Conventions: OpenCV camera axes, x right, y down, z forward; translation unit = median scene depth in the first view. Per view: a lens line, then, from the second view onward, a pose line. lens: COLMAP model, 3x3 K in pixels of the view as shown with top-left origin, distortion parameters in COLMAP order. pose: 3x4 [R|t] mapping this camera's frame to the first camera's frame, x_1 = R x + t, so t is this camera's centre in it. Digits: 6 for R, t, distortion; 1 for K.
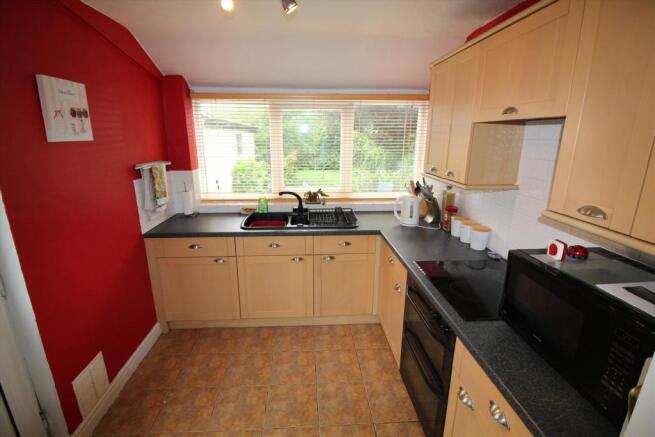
lens RADIAL K [[306.8, 0, 327.9], [0, 306.8, 217.0], [0, 0, 1]] dist [-0.015699, -0.003829]
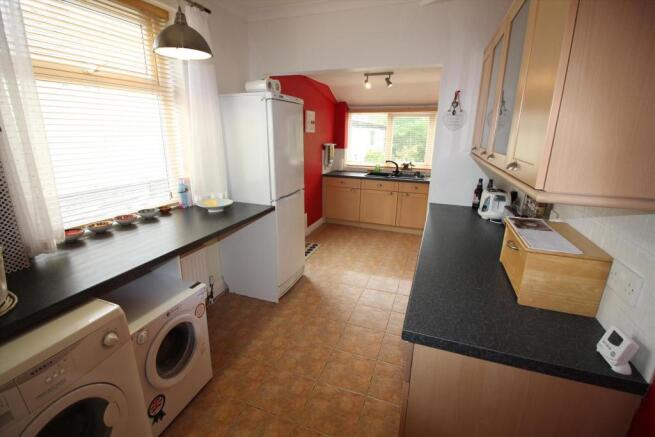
lens RADIAL K [[306.8, 0, 328.5], [0, 306.8, 218.4], [0, 0, 1]] dist [-0.015699, -0.003829]
pose [[0.911605, 0.117065, -0.394047, 0.317829], [-0.111754, 0.993066, 0.036487, 0.250841], [0.395585, 0.010775, 0.918366, -0.925847]]
